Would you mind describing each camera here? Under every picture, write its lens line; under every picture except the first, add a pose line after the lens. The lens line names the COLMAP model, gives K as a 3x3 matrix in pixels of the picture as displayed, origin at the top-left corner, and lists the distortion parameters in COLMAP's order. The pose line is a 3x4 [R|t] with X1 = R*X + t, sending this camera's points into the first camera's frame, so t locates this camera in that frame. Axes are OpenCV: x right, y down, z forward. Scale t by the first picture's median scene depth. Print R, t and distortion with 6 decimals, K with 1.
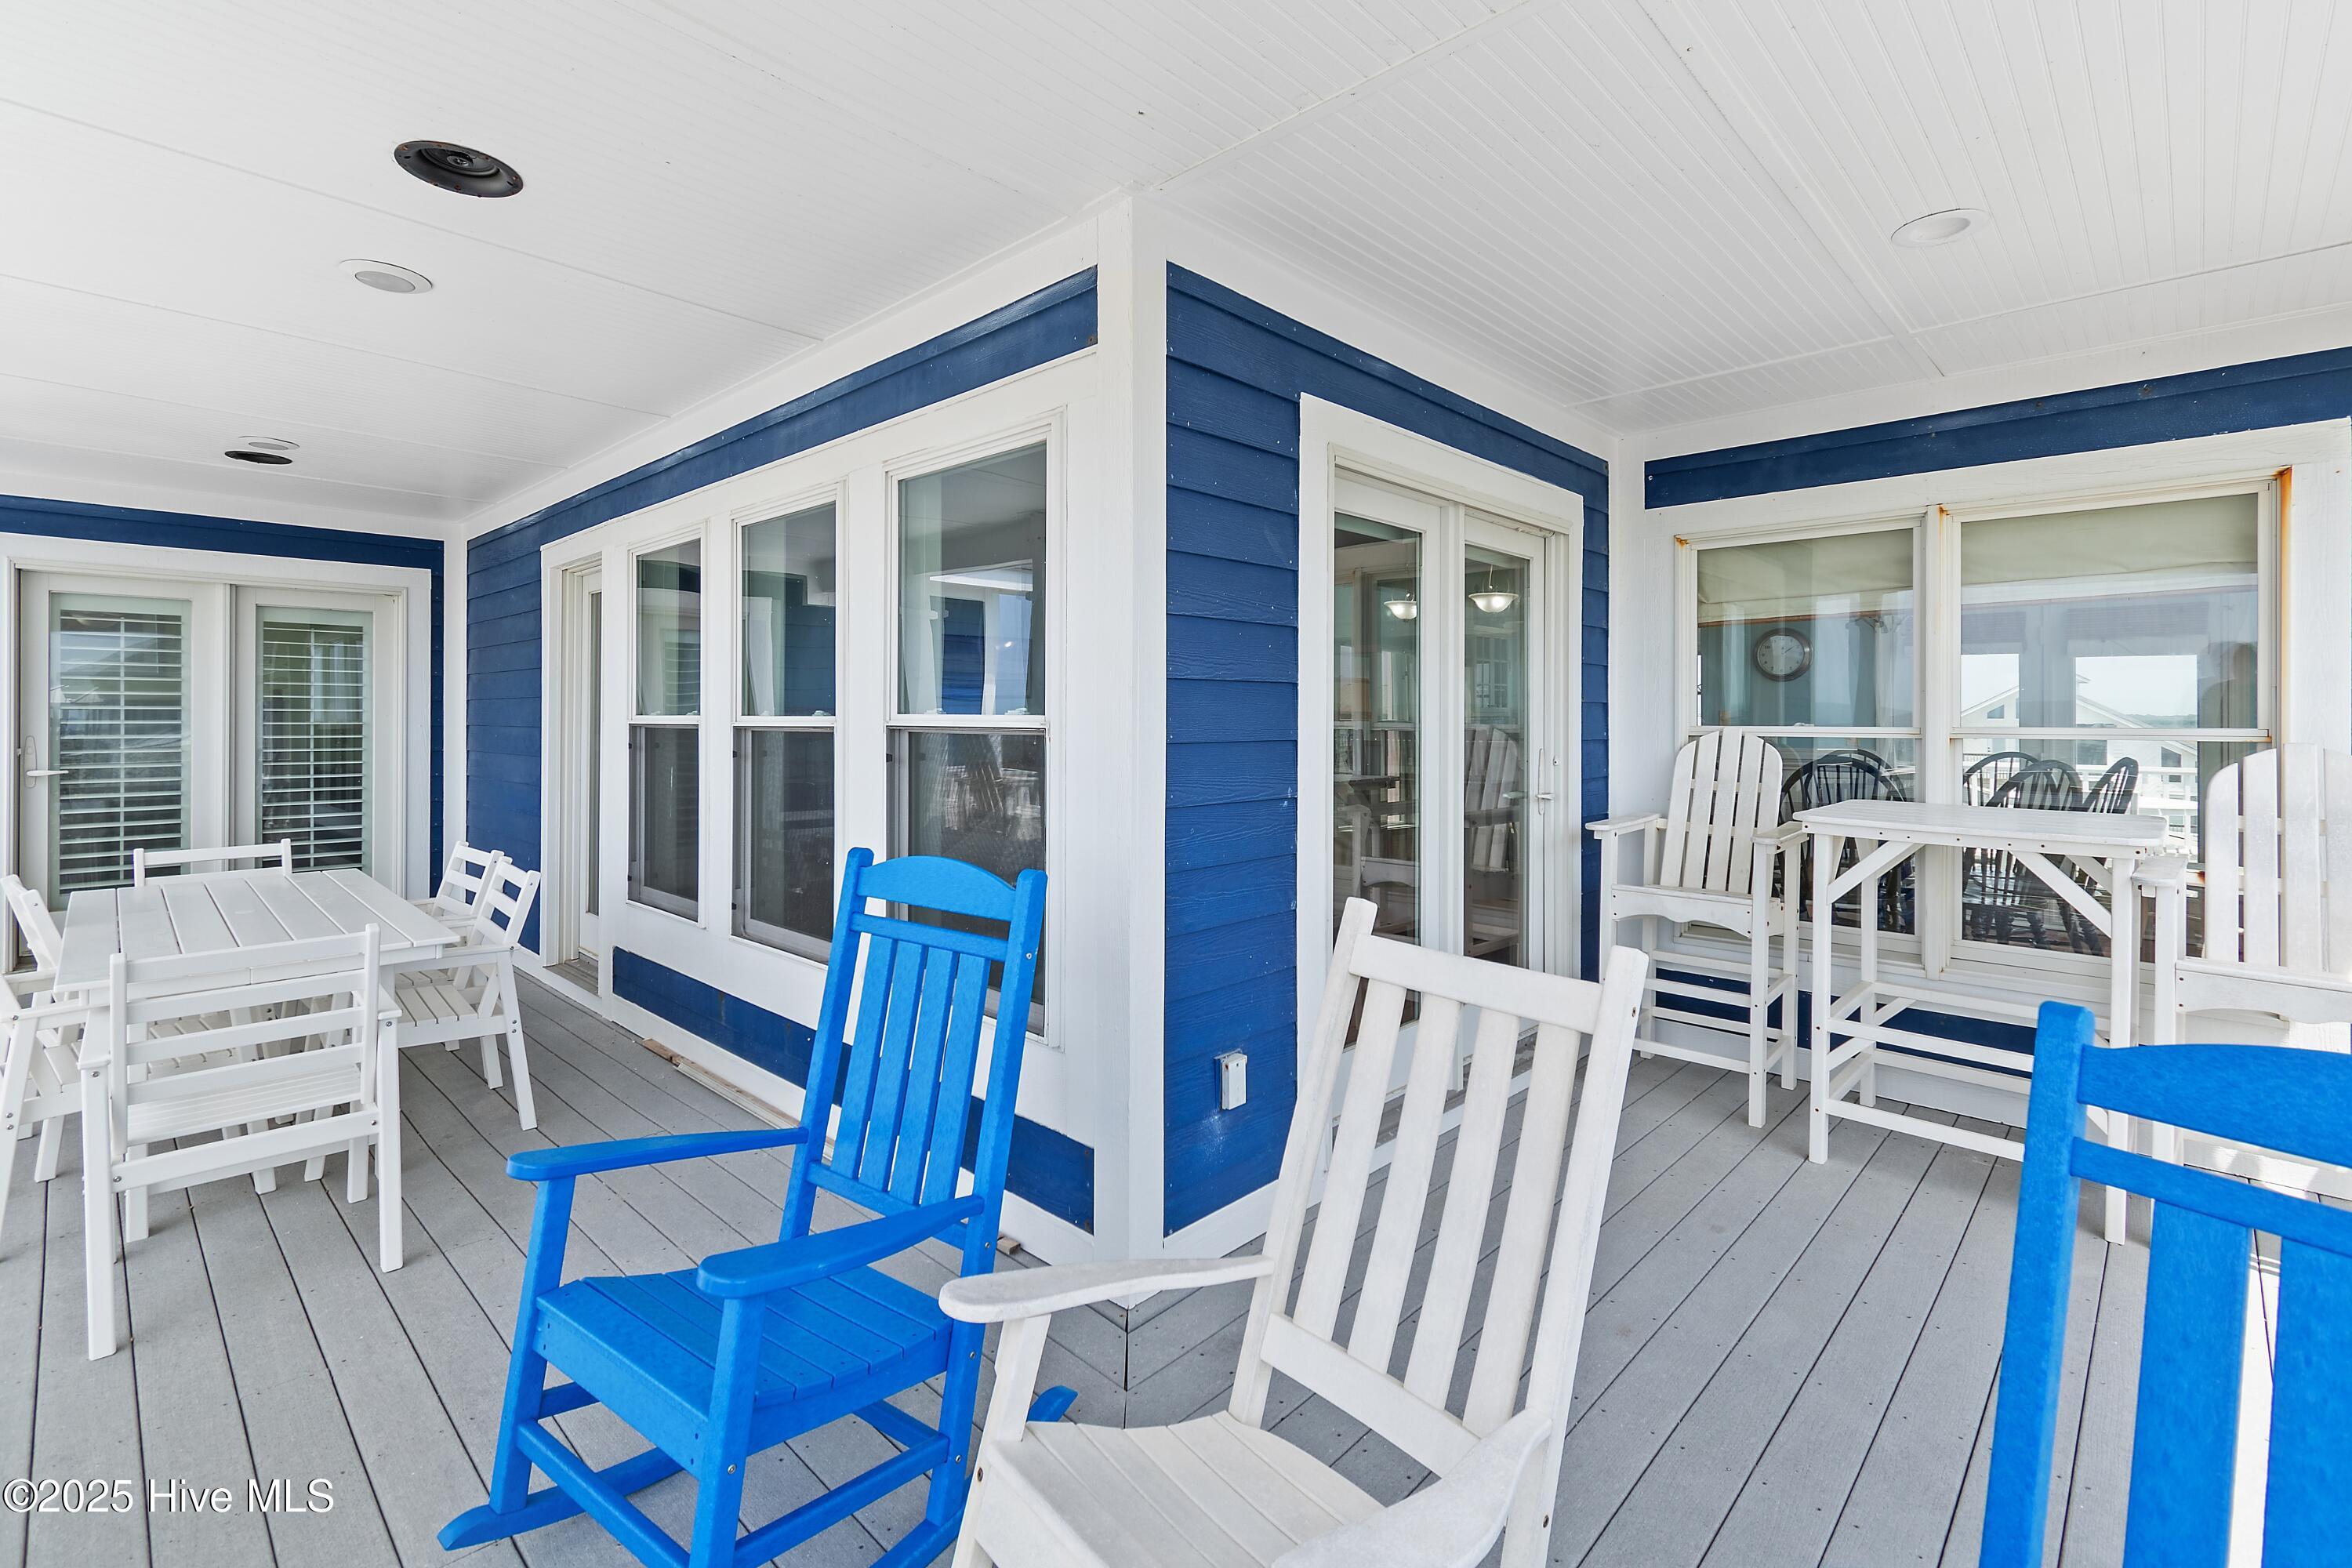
lens RADIAL K [[1058.1, 0, 1174.6], [0, 1058.1, 739.1], [0, 0, 1]] dist [-0.002343, -0.000893]
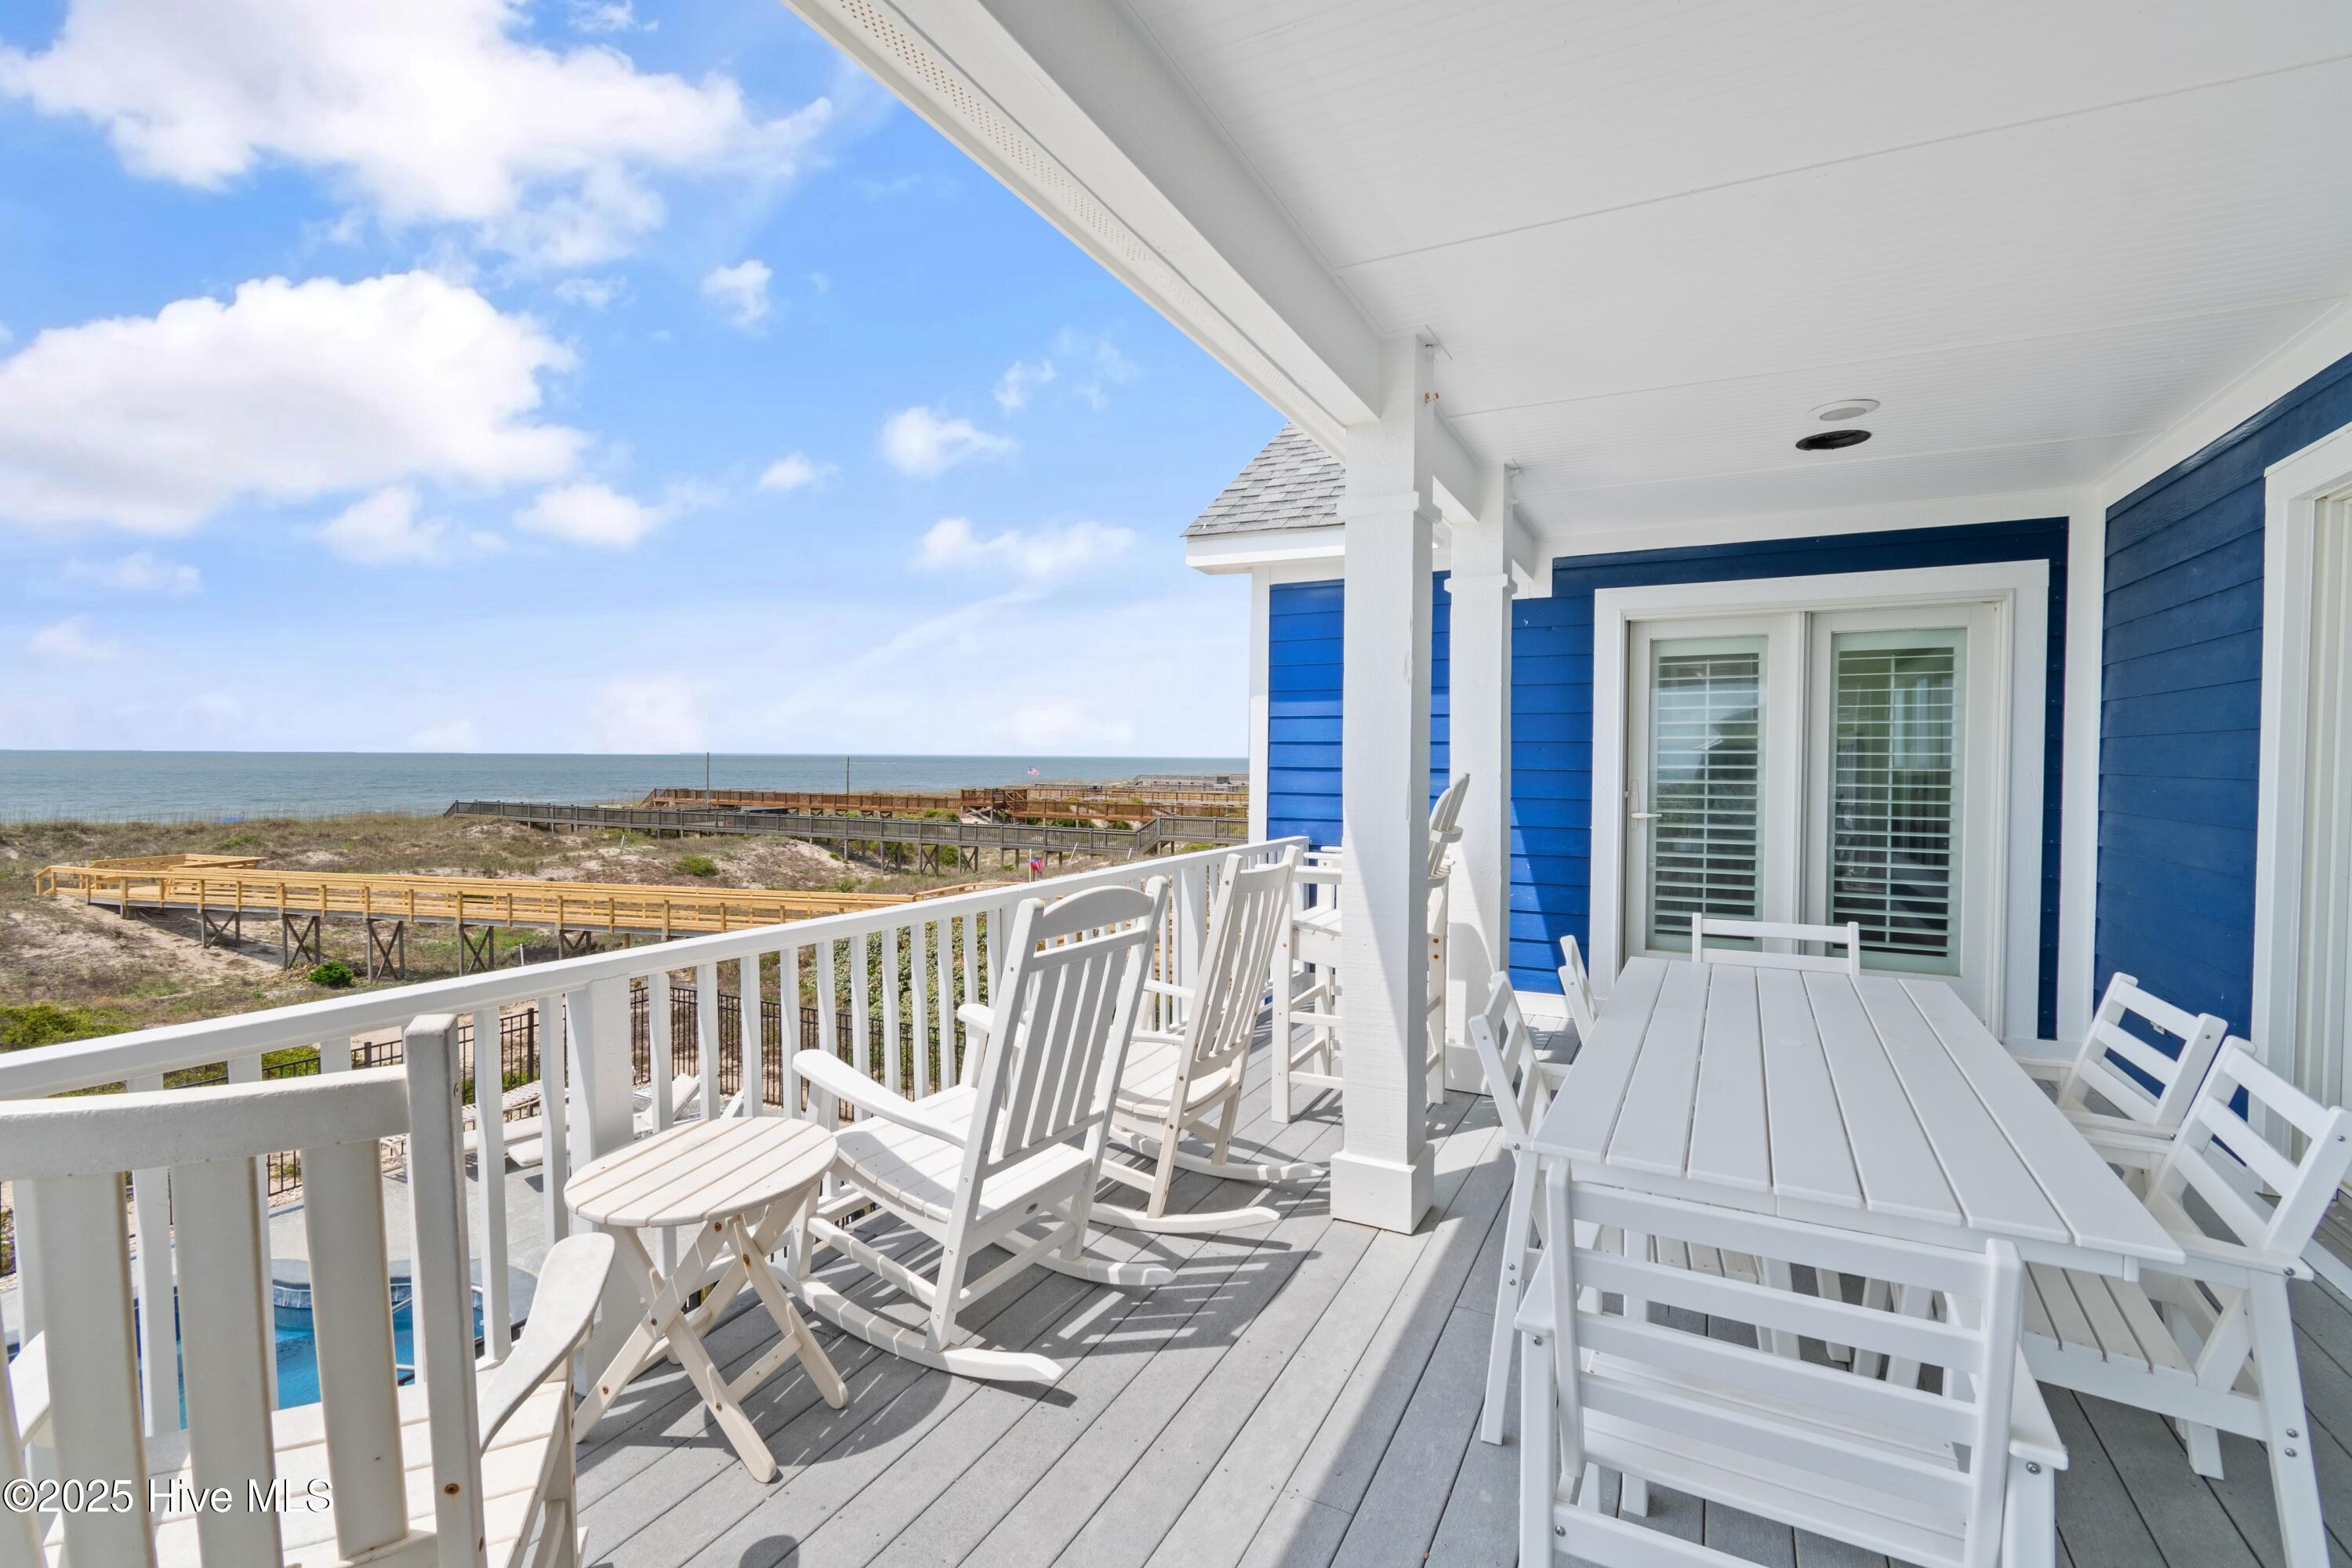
lens RADIAL K [[1046.3, 0, 1167.9], [0, 1046.3, 756.4], [0, 0, 1]] dist [0.001846, -0.001318]
pose [[0.275662, -0.002411, -0.961252, -0.196236], [-0.022012, 0.999719, -0.008820, -0.005965], [0.961003, 0.023591, 0.275531, 0.244413]]
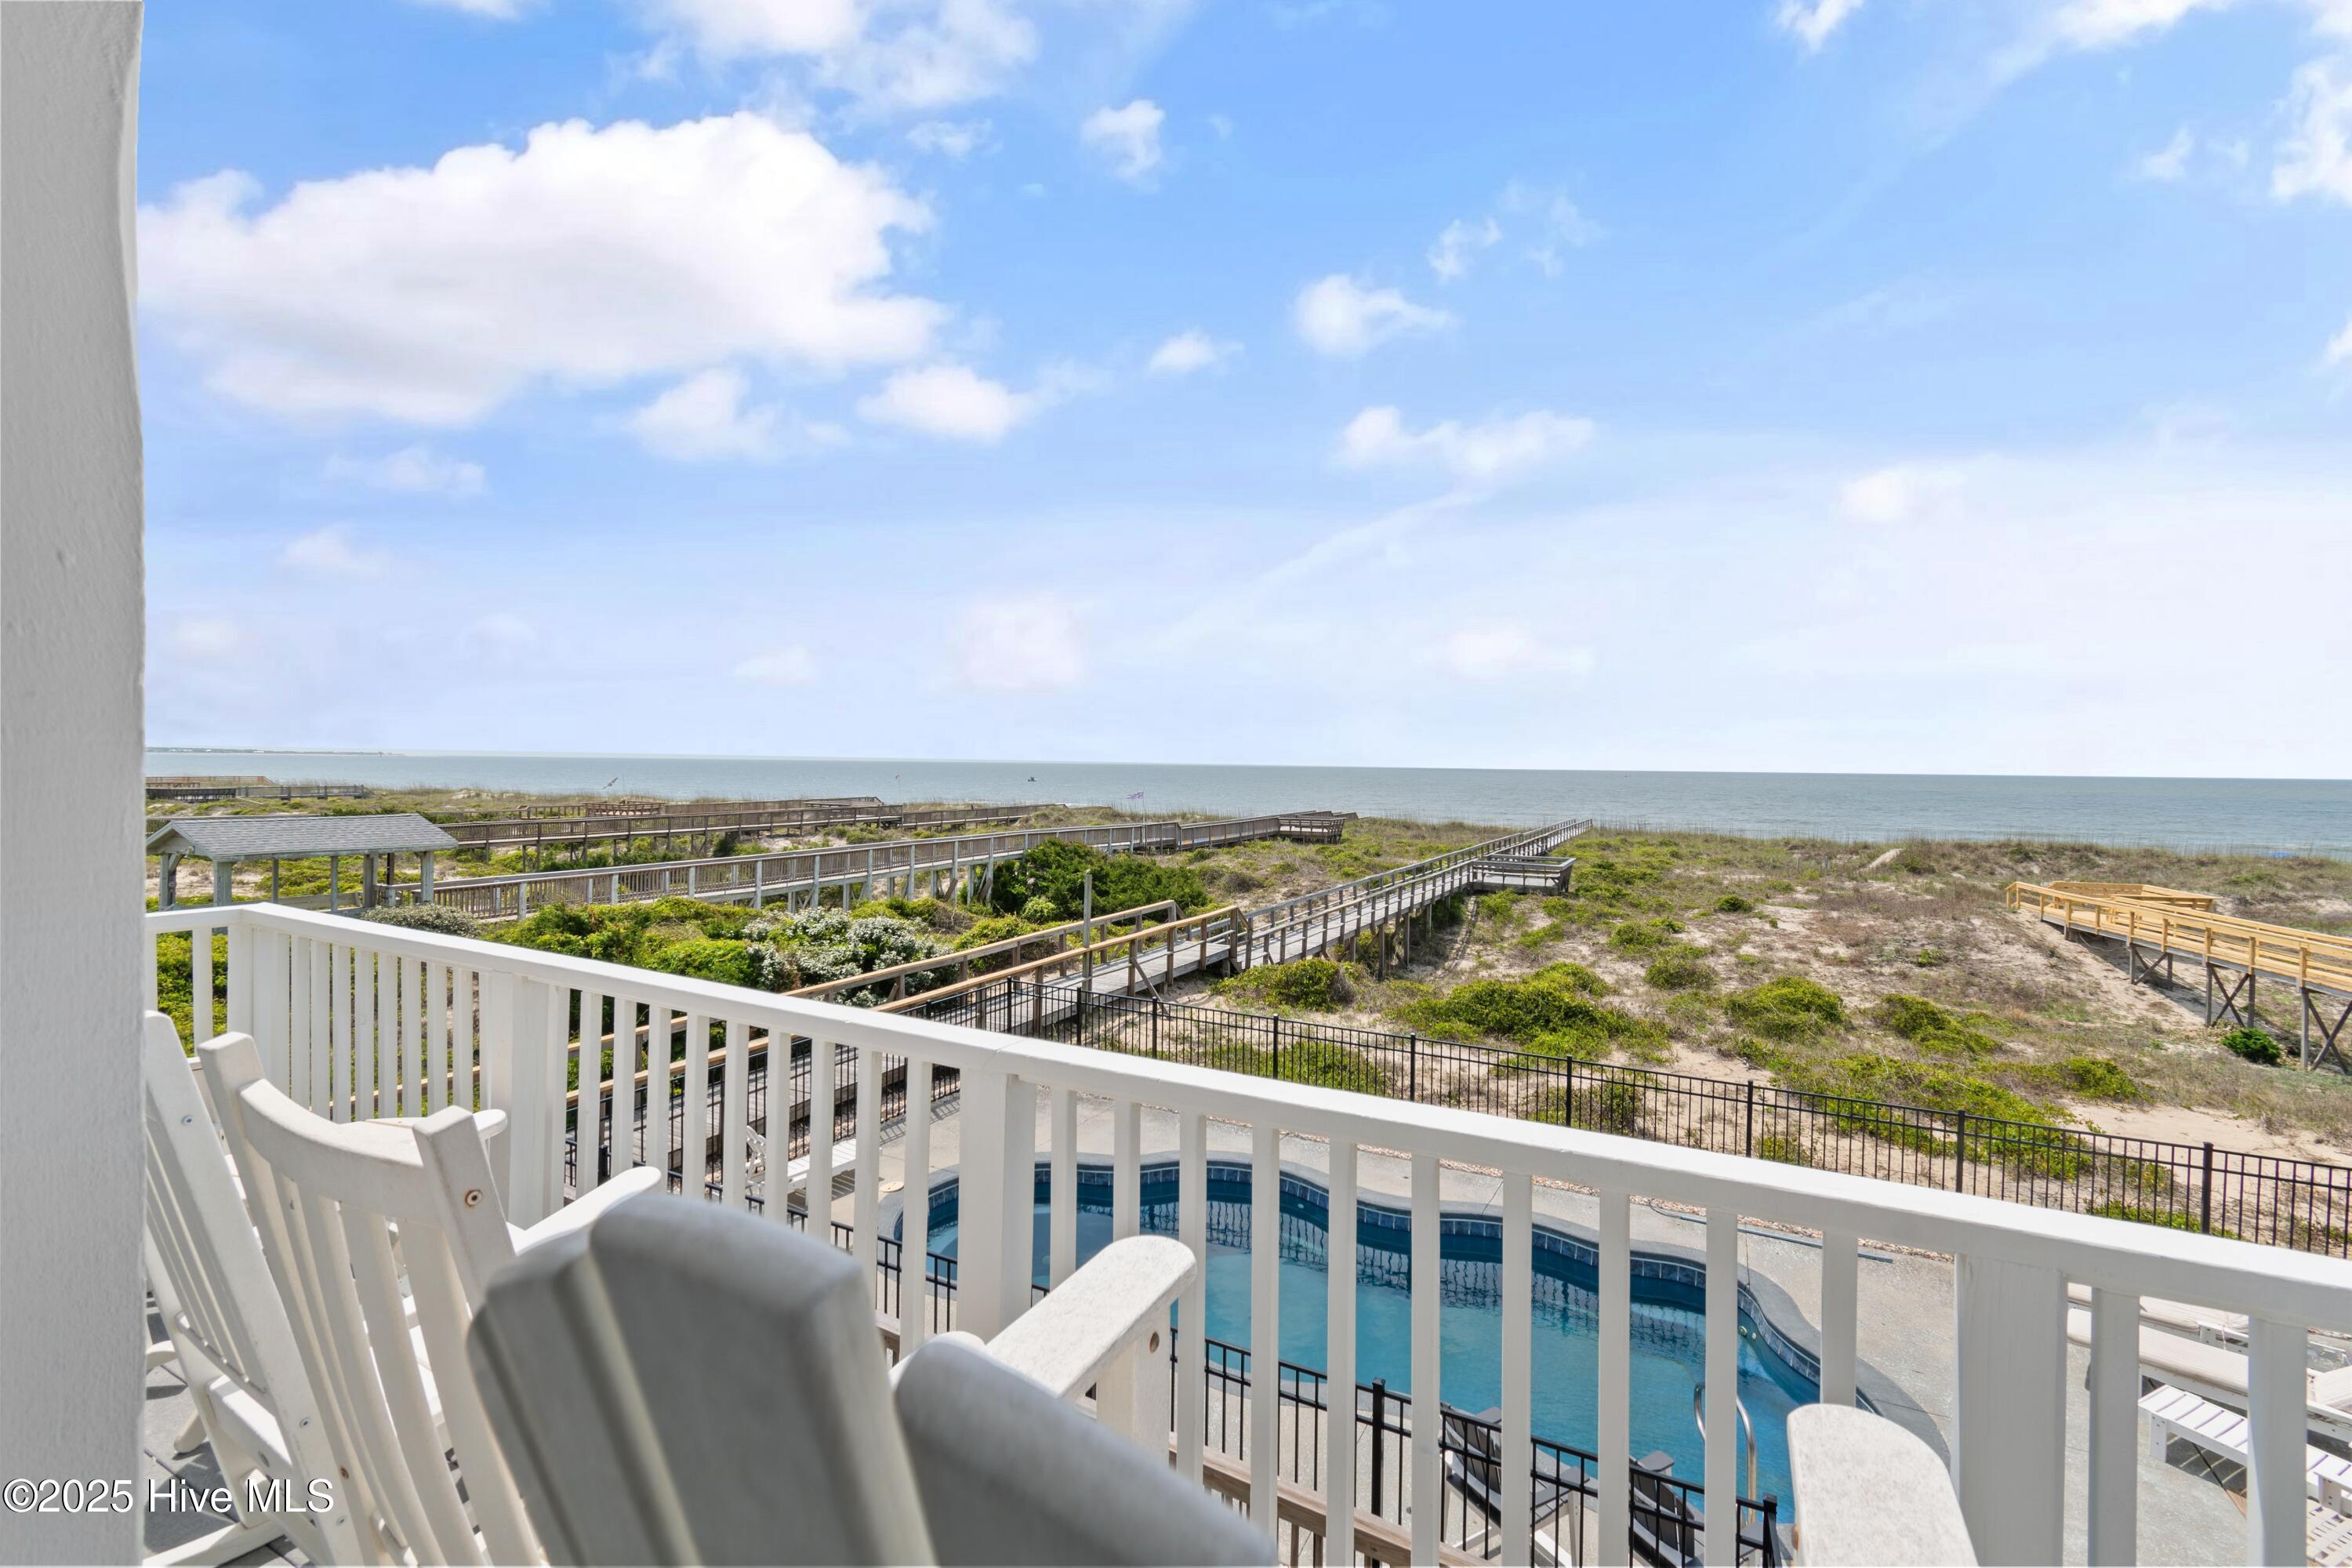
lens RADIAL K [[1041.3, 0, 1167.7], [0, 1041.3, 766.2], [0, 0, 1]] dist [-0.000254, -0.000562]
pose [[-0.965326, -0.014763, -0.260630, -0.830268], [-0.019602, 0.999680, 0.015976, -0.016197], [0.260311, 0.020531, -0.965306, 0.681232]]
